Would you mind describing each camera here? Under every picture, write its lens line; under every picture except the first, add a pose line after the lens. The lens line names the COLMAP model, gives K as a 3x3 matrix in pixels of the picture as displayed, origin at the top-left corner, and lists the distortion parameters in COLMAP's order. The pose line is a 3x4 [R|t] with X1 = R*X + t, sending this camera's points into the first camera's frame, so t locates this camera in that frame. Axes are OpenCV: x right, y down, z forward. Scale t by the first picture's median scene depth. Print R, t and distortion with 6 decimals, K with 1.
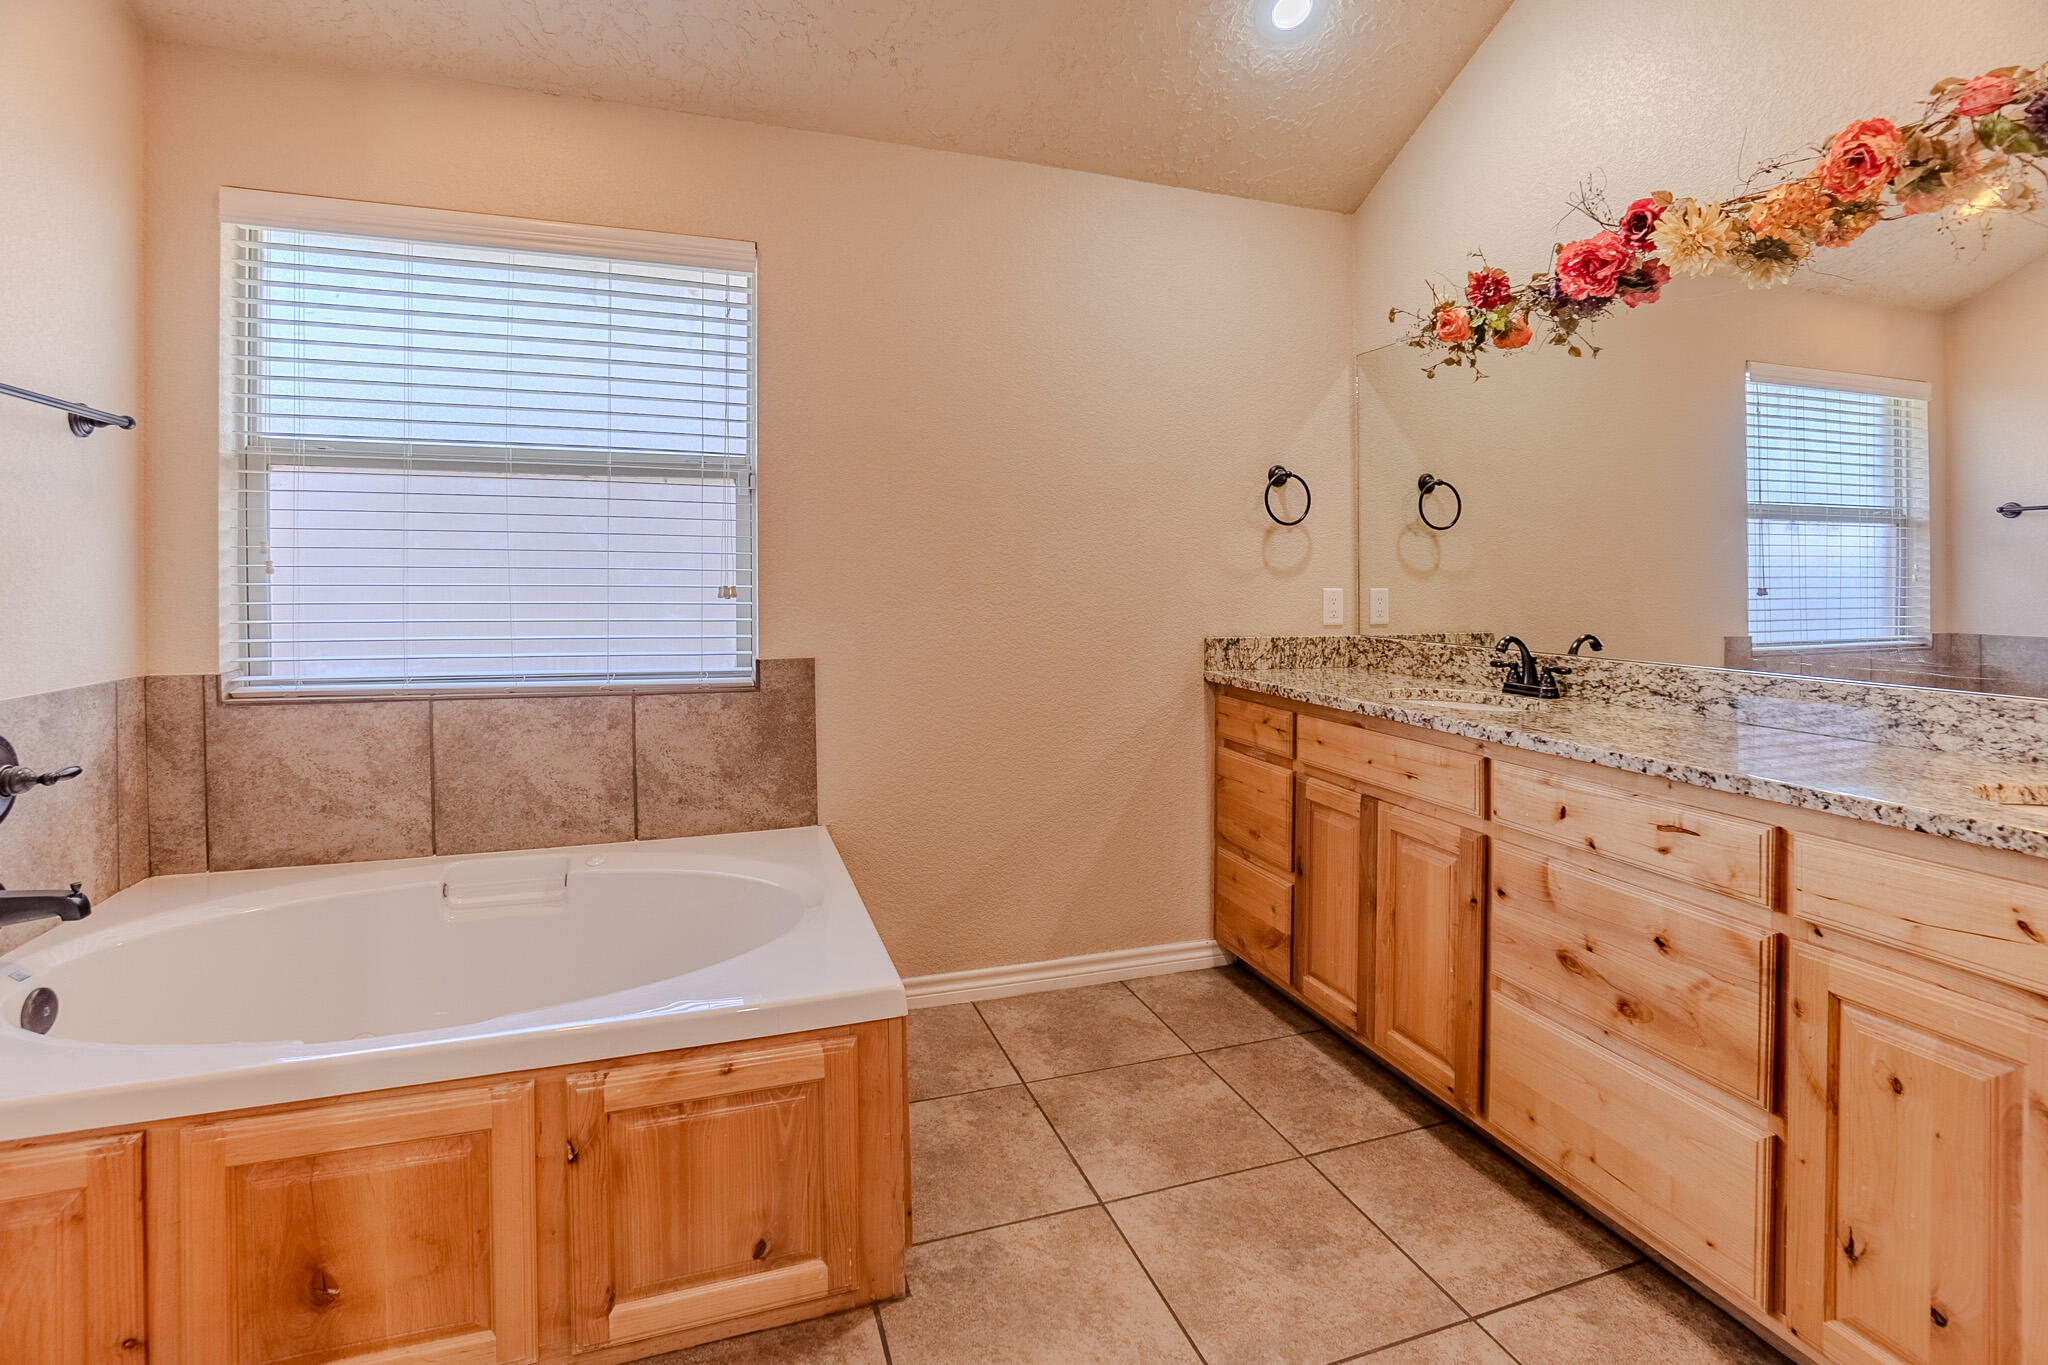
lens RADIAL K [[945.8, 0, 1016.1], [0, 945.8, 576.2], [0, 0, 1]] dist [-0.036228, 0.009504]
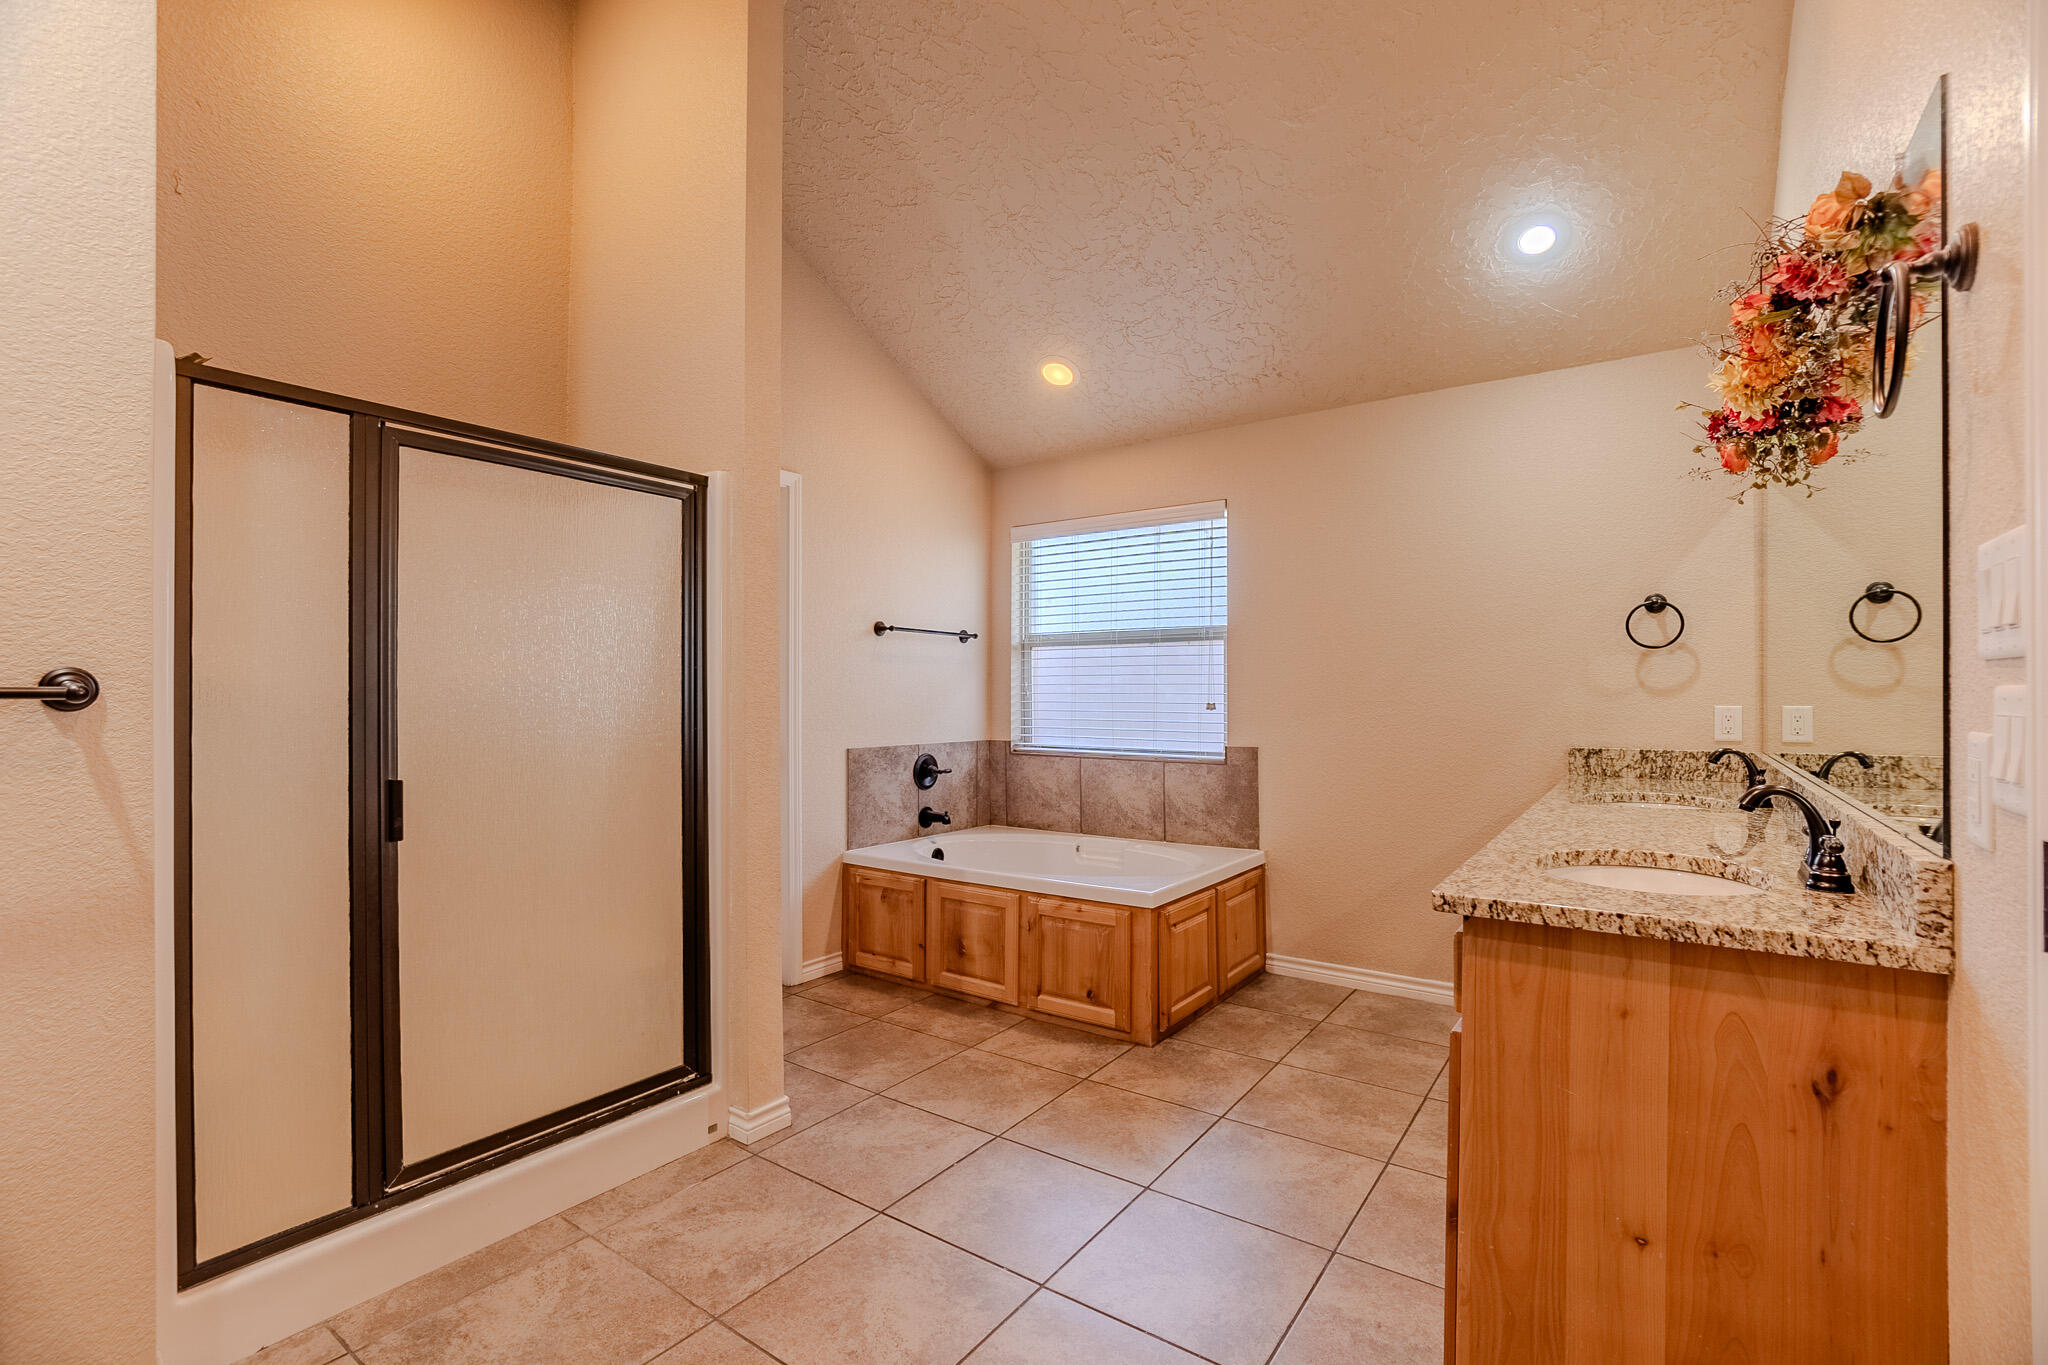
lens RADIAL K [[899.6, 0, 1015.7], [0, 899.6, 686.4], [0, 0, 1]] dist [-0.041303, 0.012068]
pose [[0.580692, -0.014695, -0.813991, 0.944539], [0.003225, 0.999871, -0.015749, 0.006103], [0.814117, 0.006520, 0.580664, -0.281567]]
